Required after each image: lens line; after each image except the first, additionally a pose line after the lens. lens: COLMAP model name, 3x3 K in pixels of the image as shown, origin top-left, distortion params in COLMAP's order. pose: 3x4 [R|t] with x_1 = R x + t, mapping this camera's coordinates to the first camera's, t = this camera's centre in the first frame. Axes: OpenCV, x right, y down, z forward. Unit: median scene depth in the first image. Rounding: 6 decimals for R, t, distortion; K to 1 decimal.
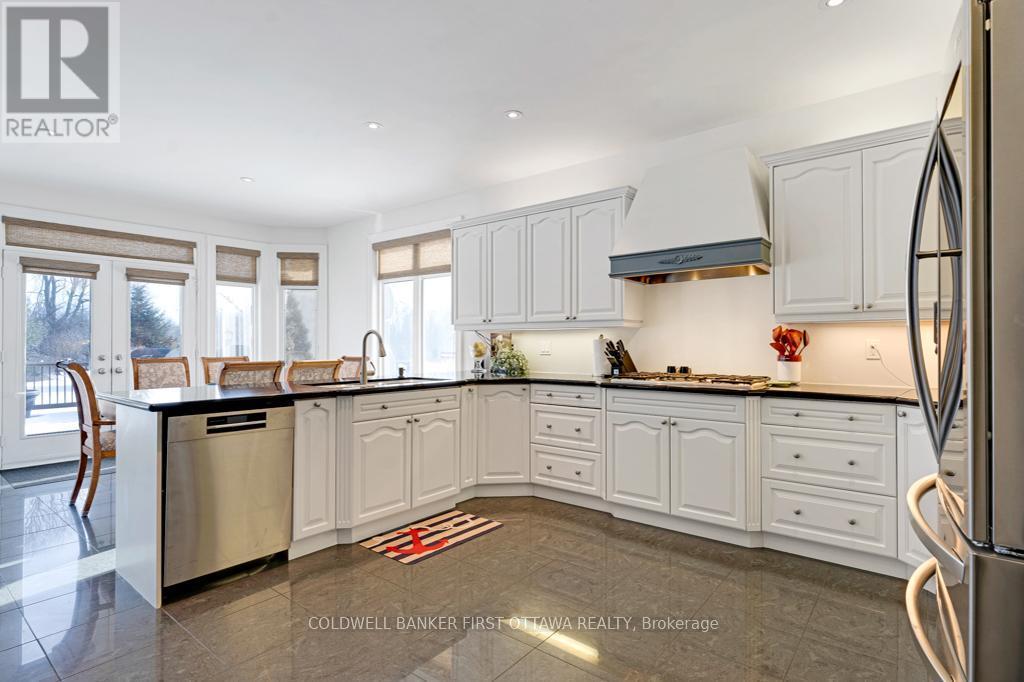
lens RADIAL K [[512.9, 0, 514.1], [0, 512.9, 341.0], [0, 0, 1]] dist [0.003455, 0.000063]
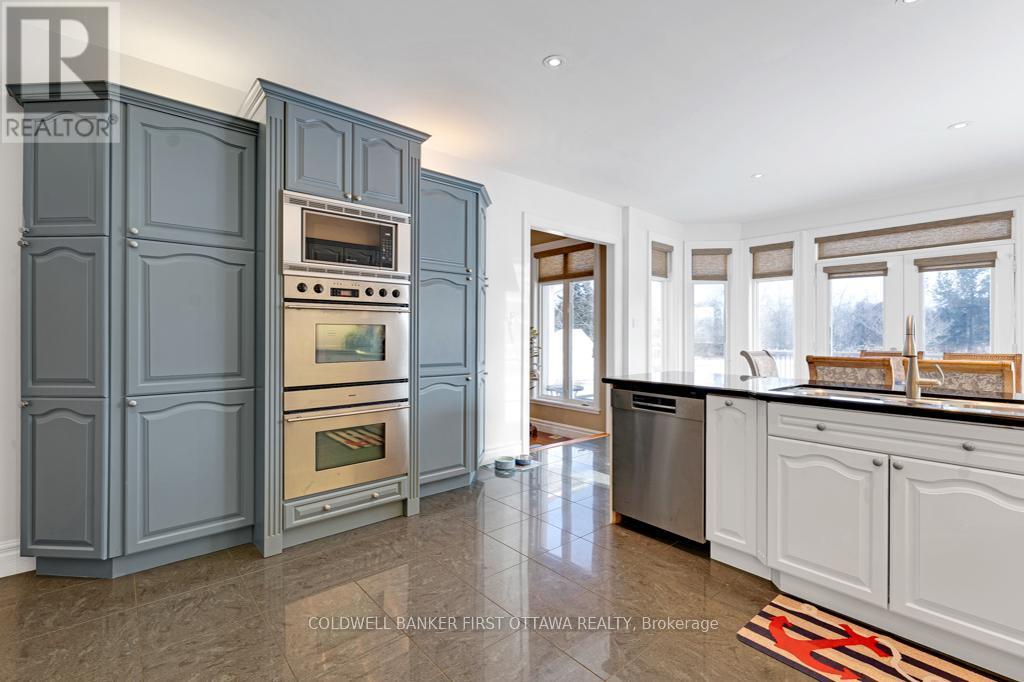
lens RADIAL K [[459.5, 0, 516.8], [0, 459.5, 330.8], [0, 0, 1]] dist [0.002704, -0.000199]
pose [[-0.176140, -0.008302, -0.984330, 0.452686], [0.002952, 0.999955, -0.008962, 0.001464], [0.984361, -0.004484, -0.176108, 0.727124]]
